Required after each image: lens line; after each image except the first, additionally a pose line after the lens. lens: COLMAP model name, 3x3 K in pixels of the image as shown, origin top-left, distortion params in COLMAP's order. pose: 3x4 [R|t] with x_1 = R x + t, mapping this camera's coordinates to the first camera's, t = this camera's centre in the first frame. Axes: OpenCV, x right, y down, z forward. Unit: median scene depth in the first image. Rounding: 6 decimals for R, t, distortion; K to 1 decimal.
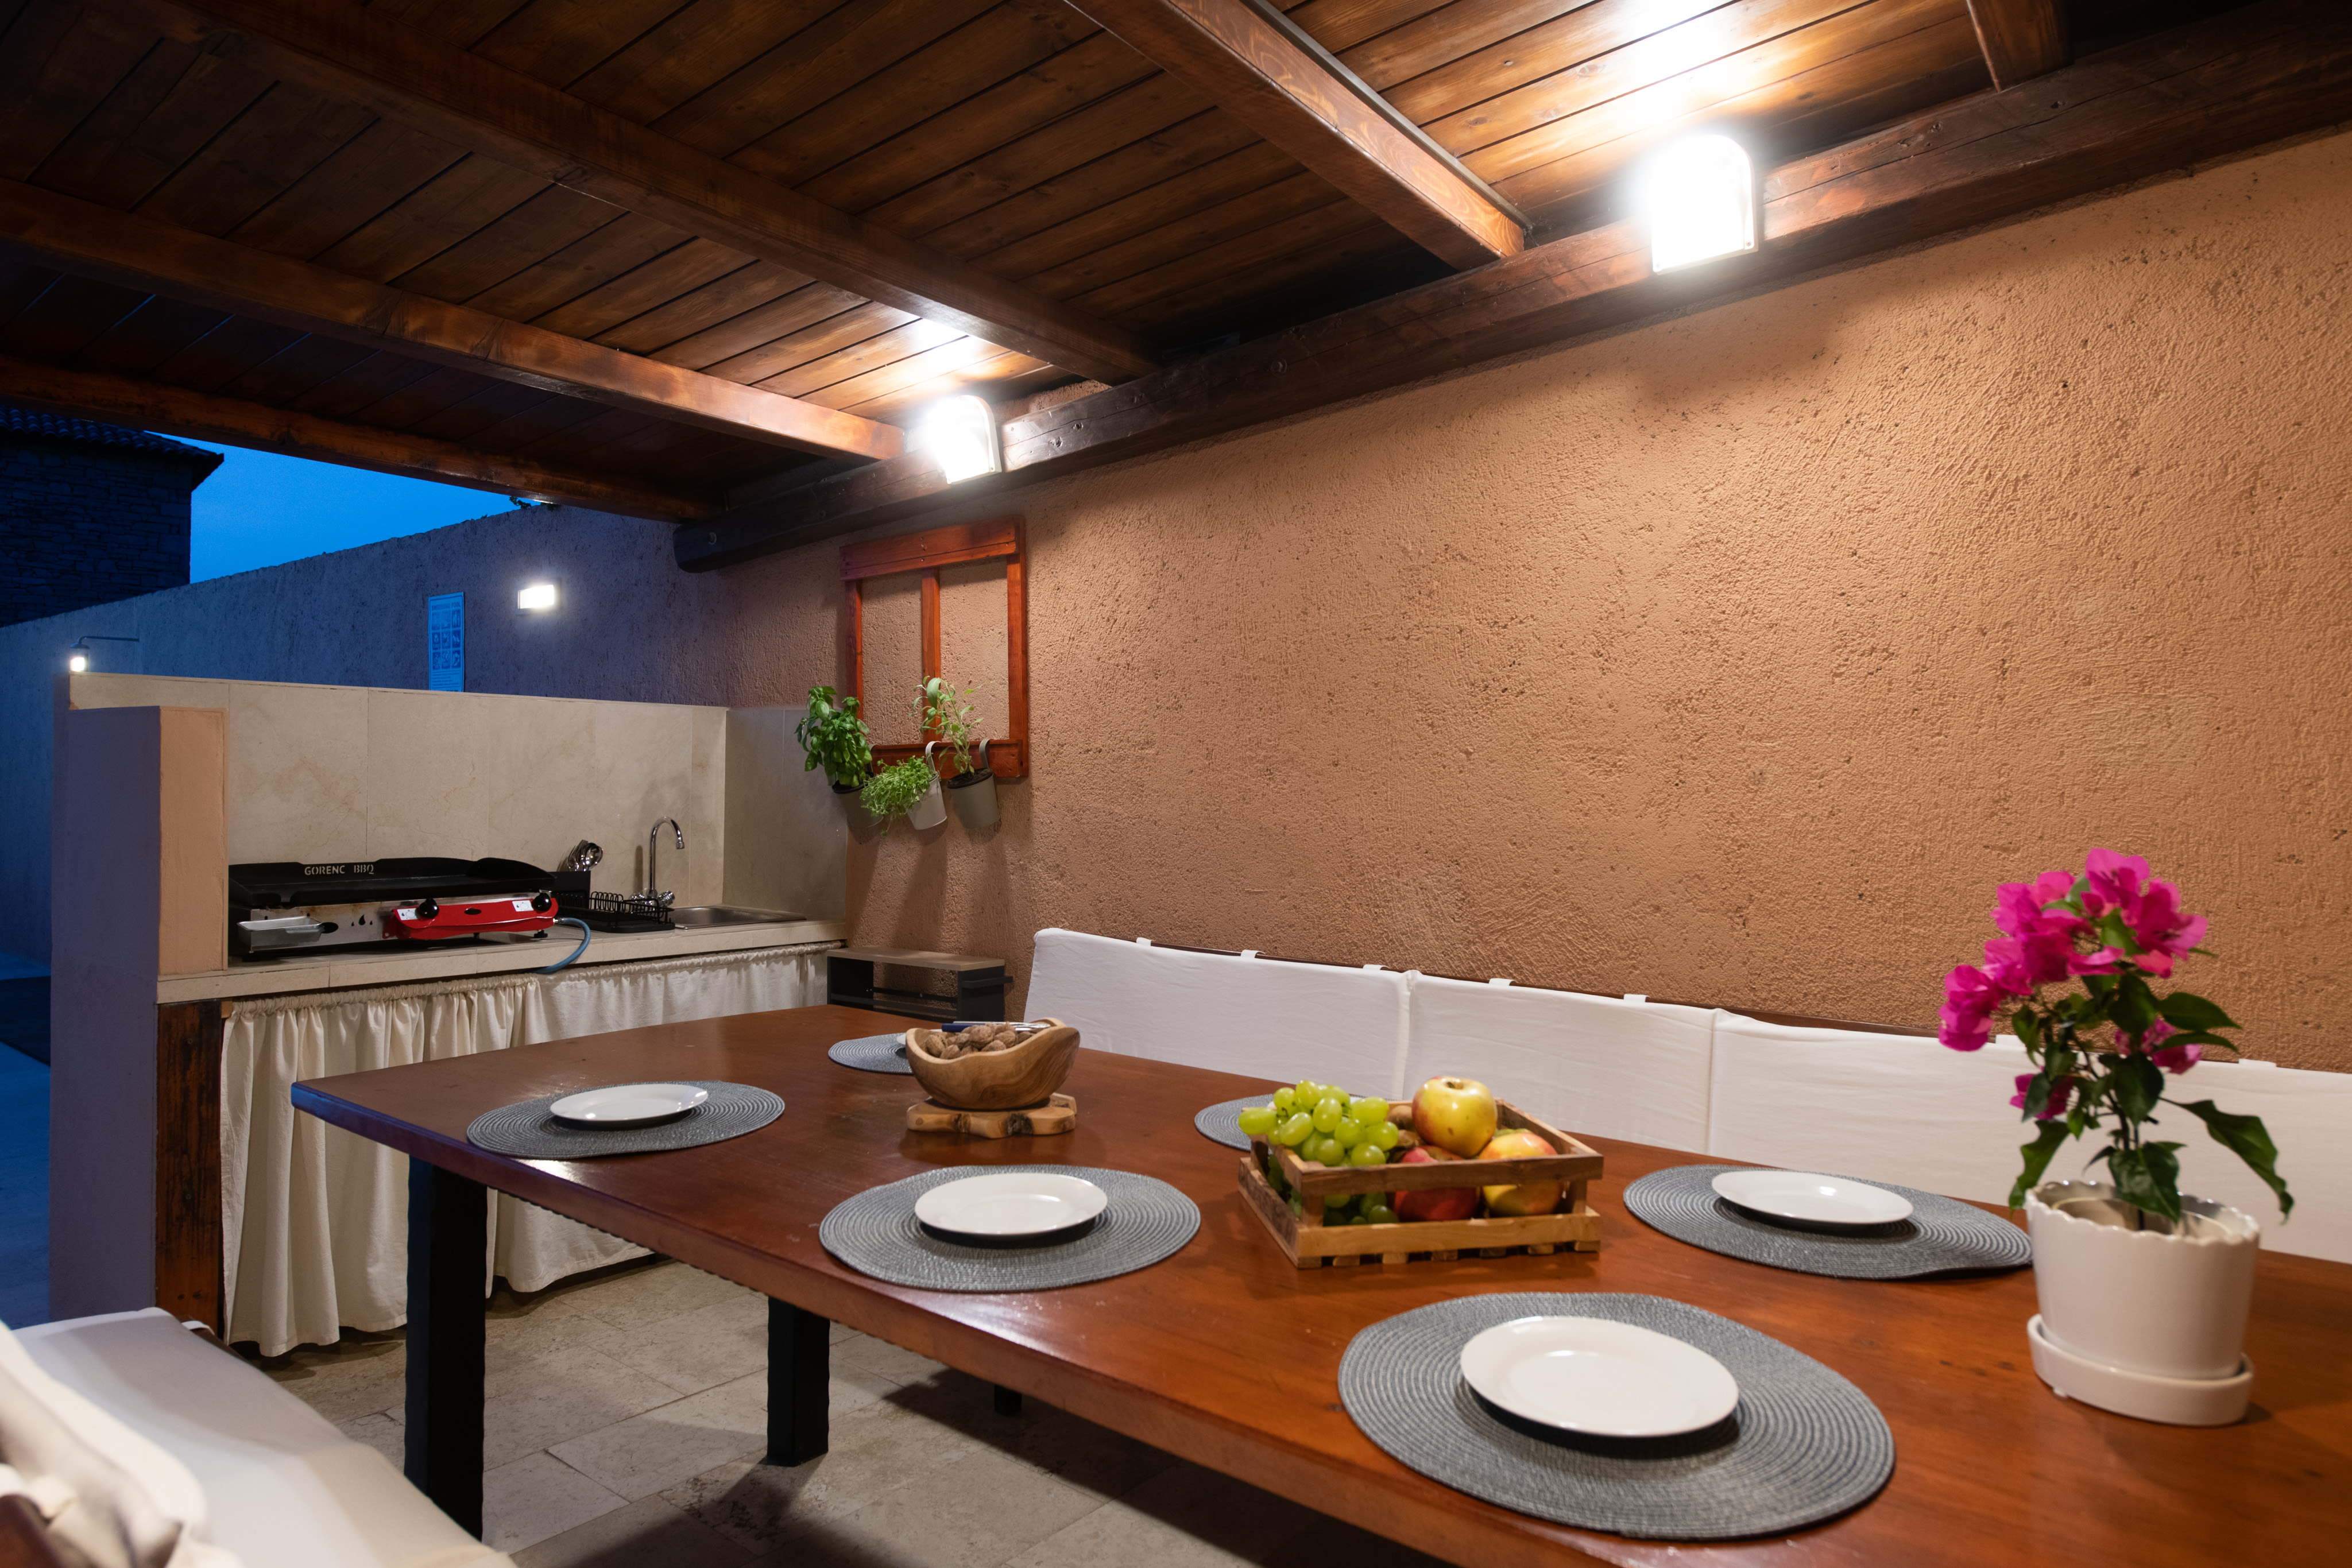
lens RADIAL K [[1390.4, 0, 1168.7], [0, 1390.4, 791.8], [0, 0, 1]] dist [0.007285, -0.002799]
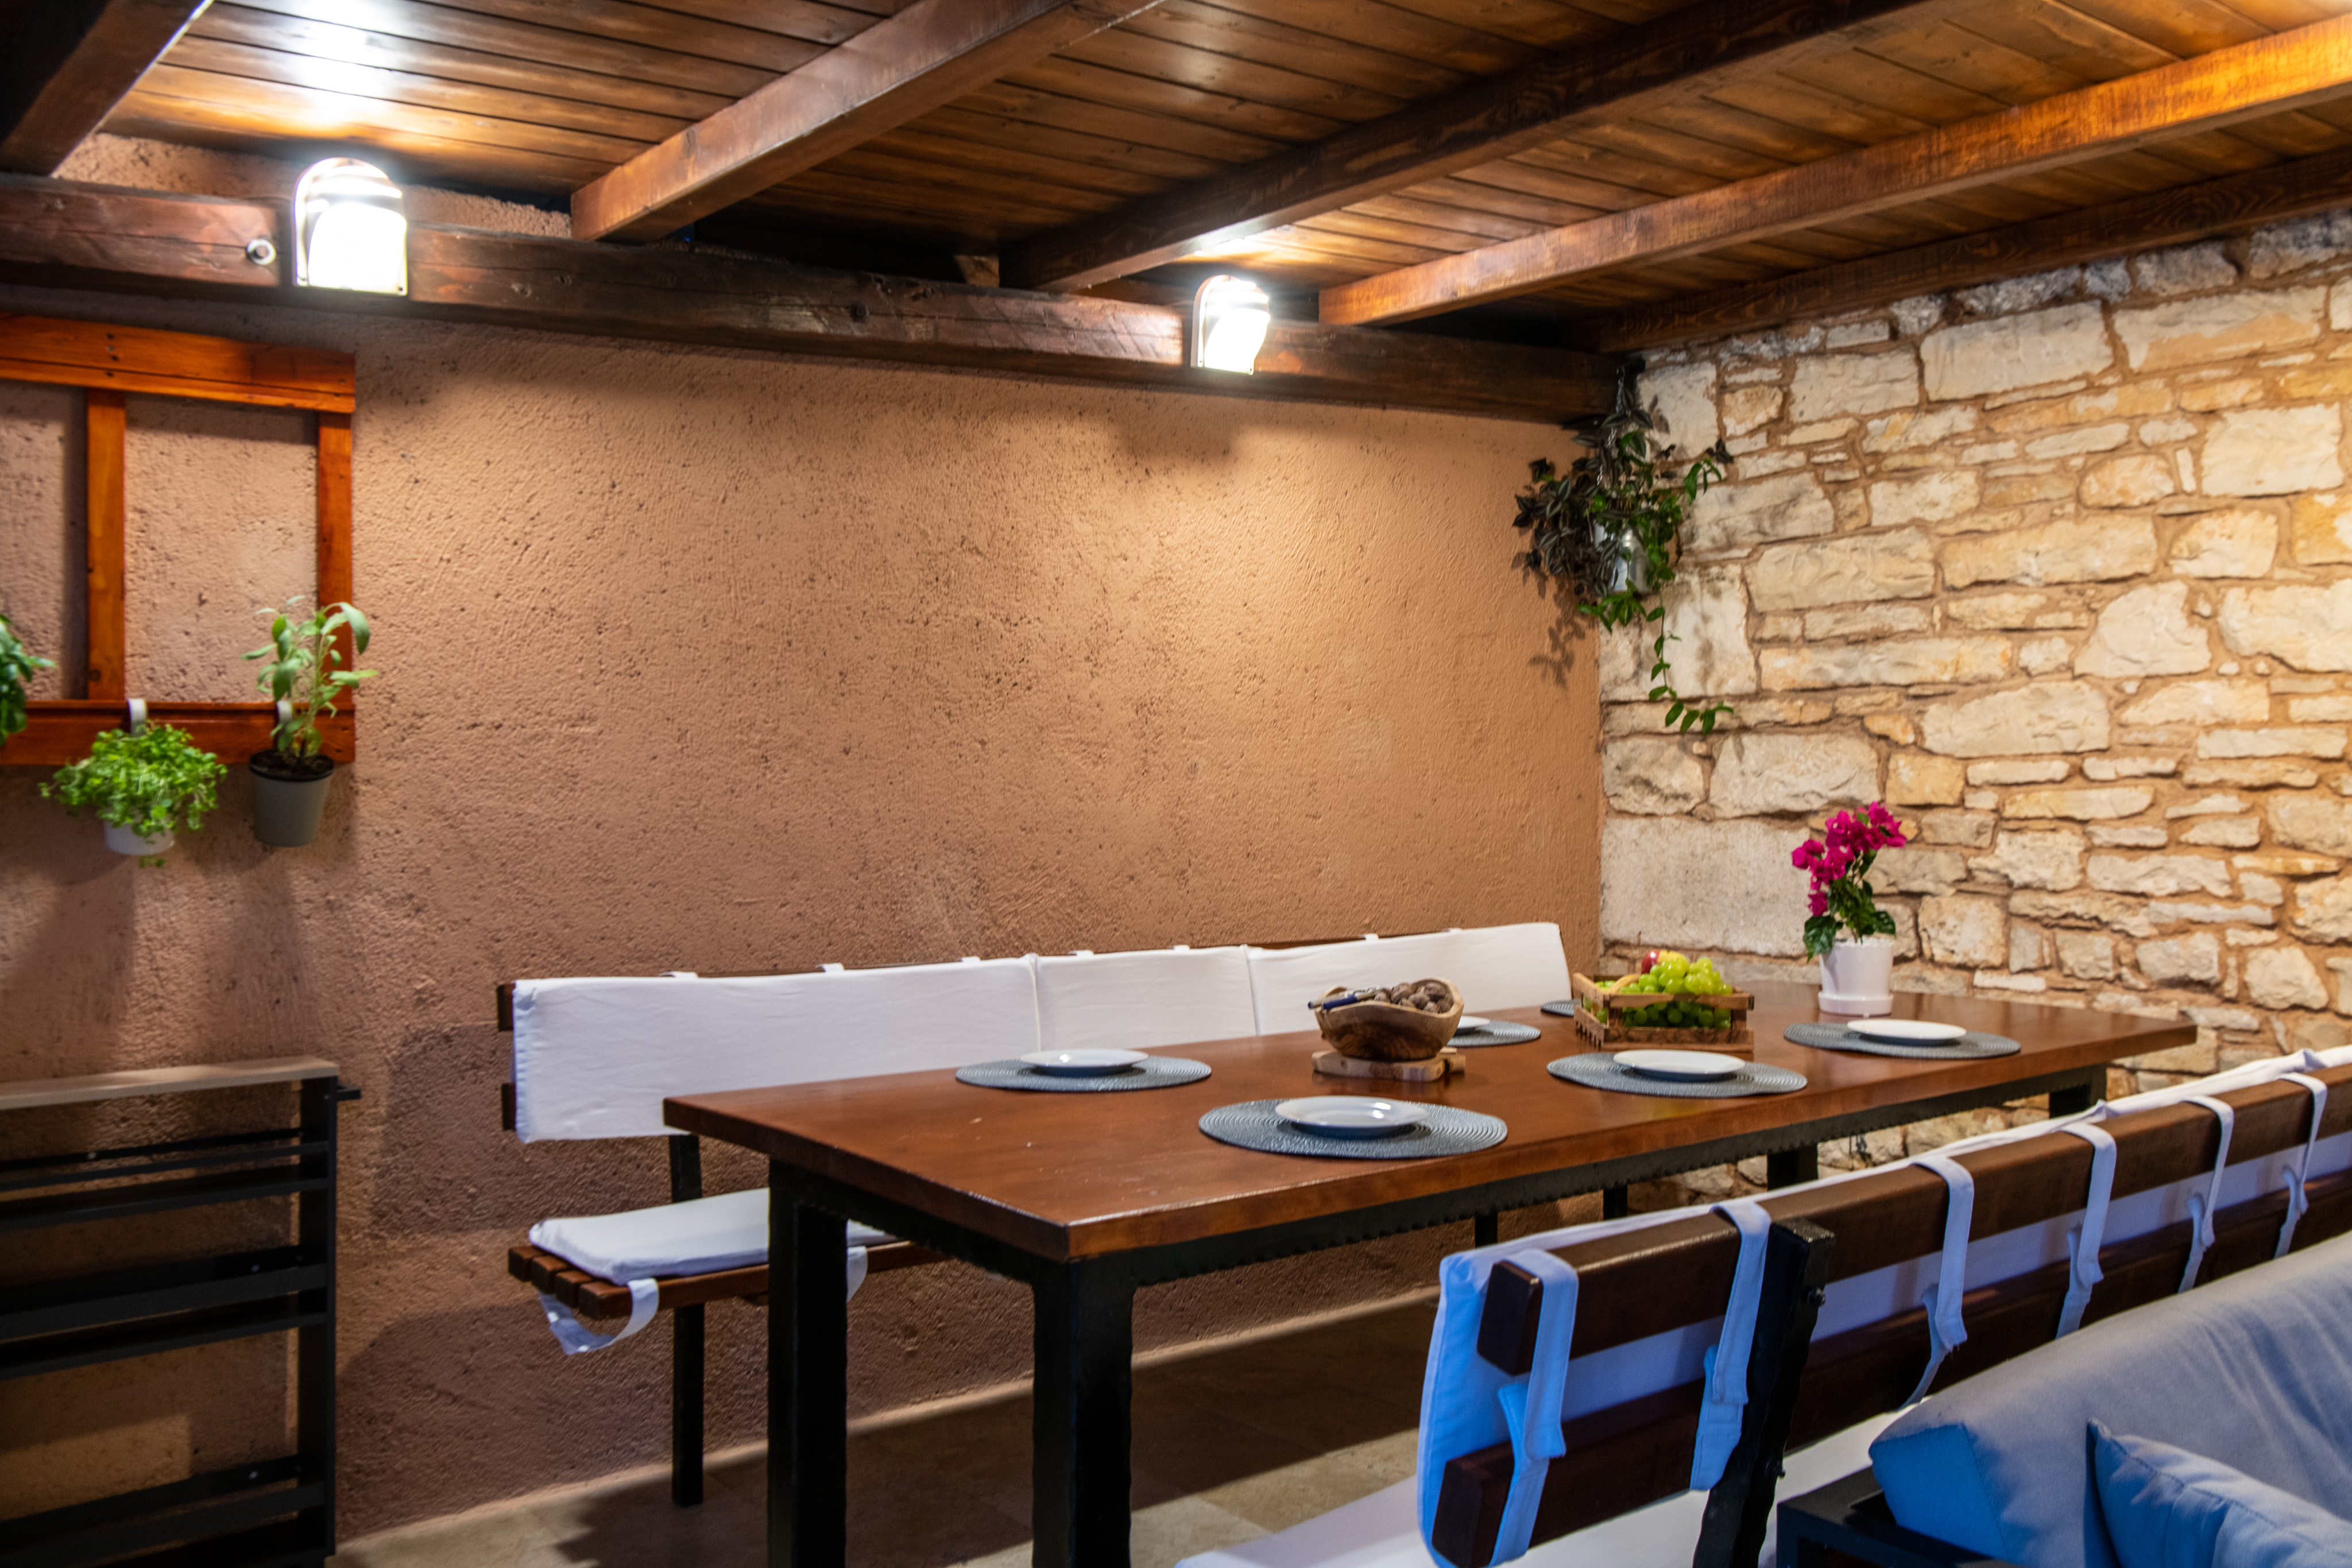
lens RADIAL K [[1898.5, 0, 1241.7], [0, 1898.5, 717.3], [0, 0, 1]] dist [-0.006490, -0.009056]
pose [[0.189103, 0.025507, 0.981626, -1.004200], [0.003008, 0.999643, -0.026555, -0.008178], [-0.981953, 0.007974, 0.188959, 0.489591]]
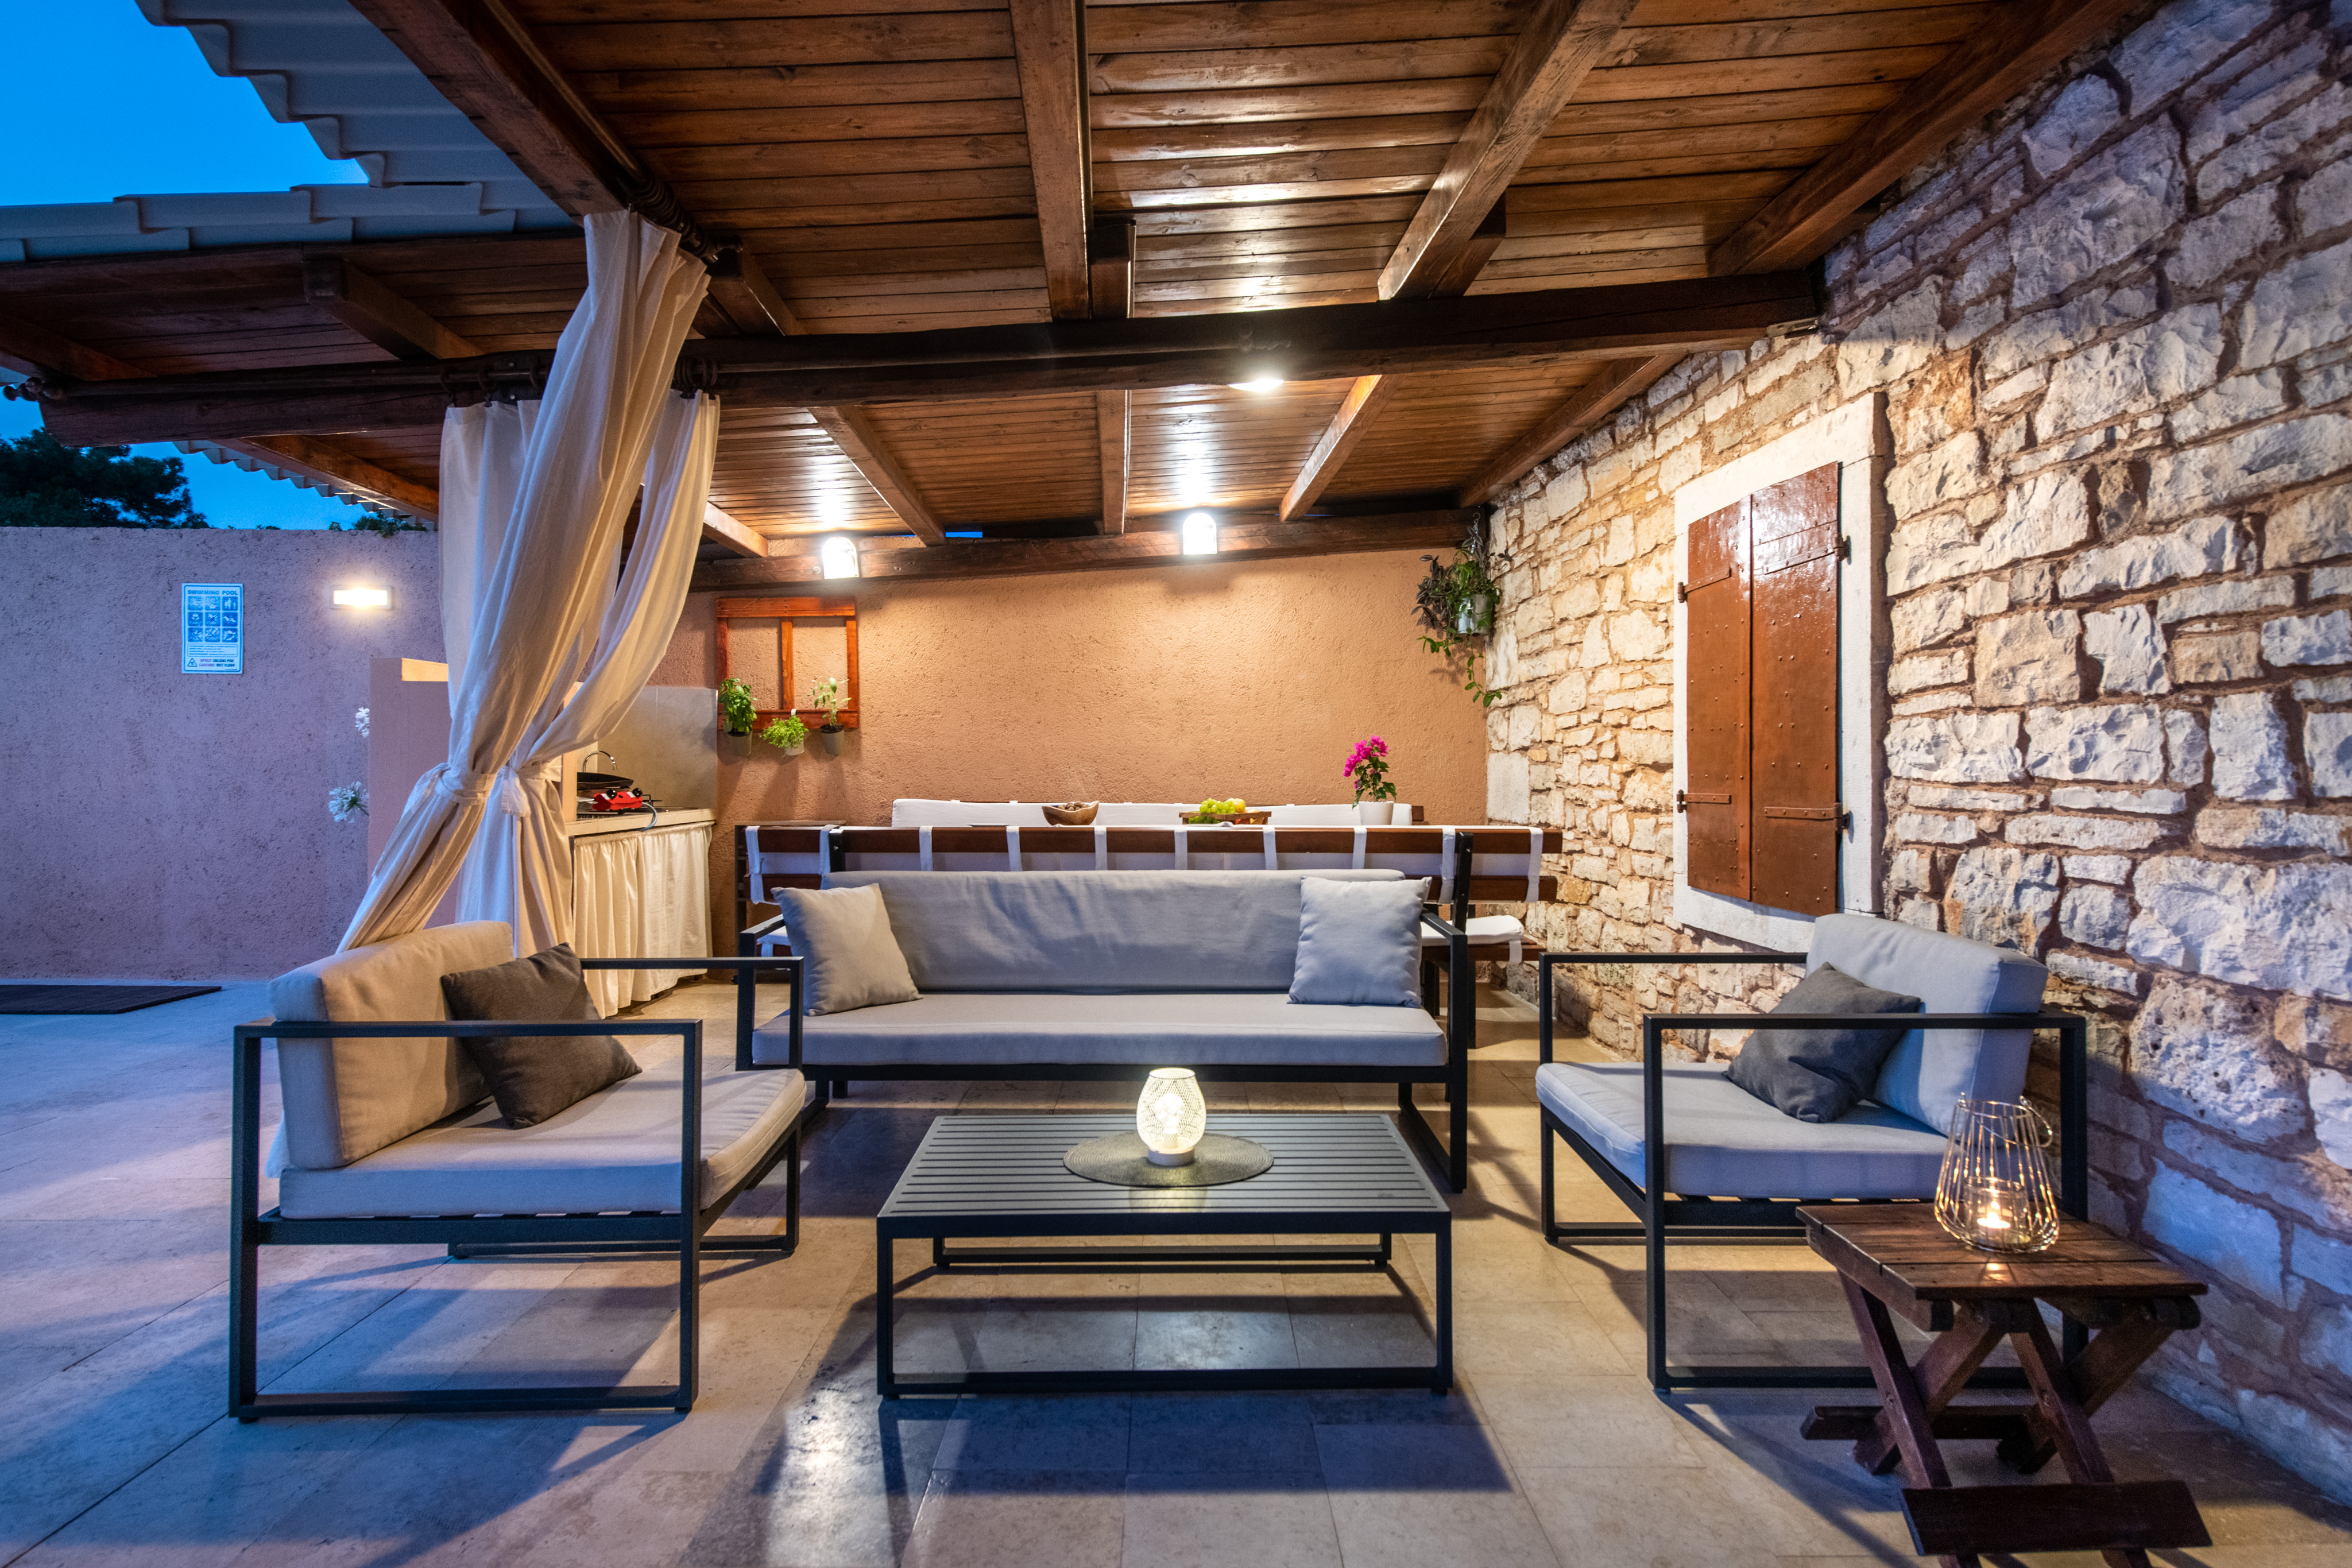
lens RADIAL K [[1246.5, 0, 1167.7], [0, 1246.5, 759.8], [0, 0, 1]] dist [0.003432, -0.002206]
pose [[0.772004, -0.005801, 0.635591, -1.020363], [0.007367, 0.999973, 0.000178, 0.043153], [-0.635575, 0.004545, 0.772026, -0.753736]]
